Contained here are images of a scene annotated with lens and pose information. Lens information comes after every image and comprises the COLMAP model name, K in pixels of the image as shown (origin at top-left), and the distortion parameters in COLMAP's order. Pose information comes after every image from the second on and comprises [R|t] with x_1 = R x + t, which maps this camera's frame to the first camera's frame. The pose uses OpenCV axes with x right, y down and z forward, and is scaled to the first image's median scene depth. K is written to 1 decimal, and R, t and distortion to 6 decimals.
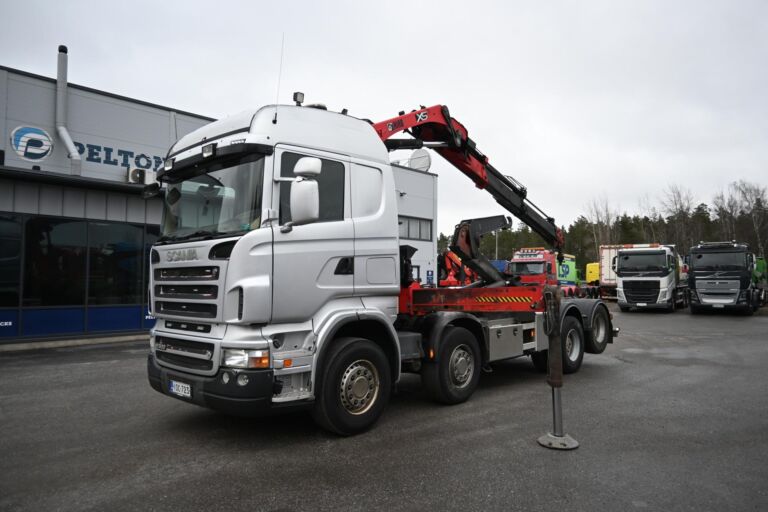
lens RADIAL K [[520.5, 0, 385.5], [0, 520.5, 261.0], [0, 0, 1]] dist [-0.009846, 0.010405]
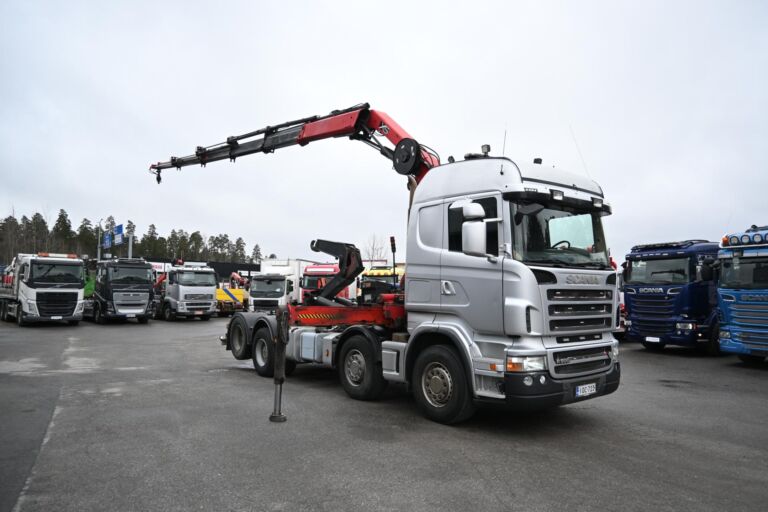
lens RADIAL K [[520.5, 0, 384.4], [0, 520.5, 257.7], [0, 0, 1]] dist [-0.009846, 0.010405]
pose [[0.165950, 0.068765, 0.983734, -0.840610], [-0.044758, 0.997063, -0.062146, 0.017455], [-0.985118, -0.033717, 0.168540, 0.633403]]
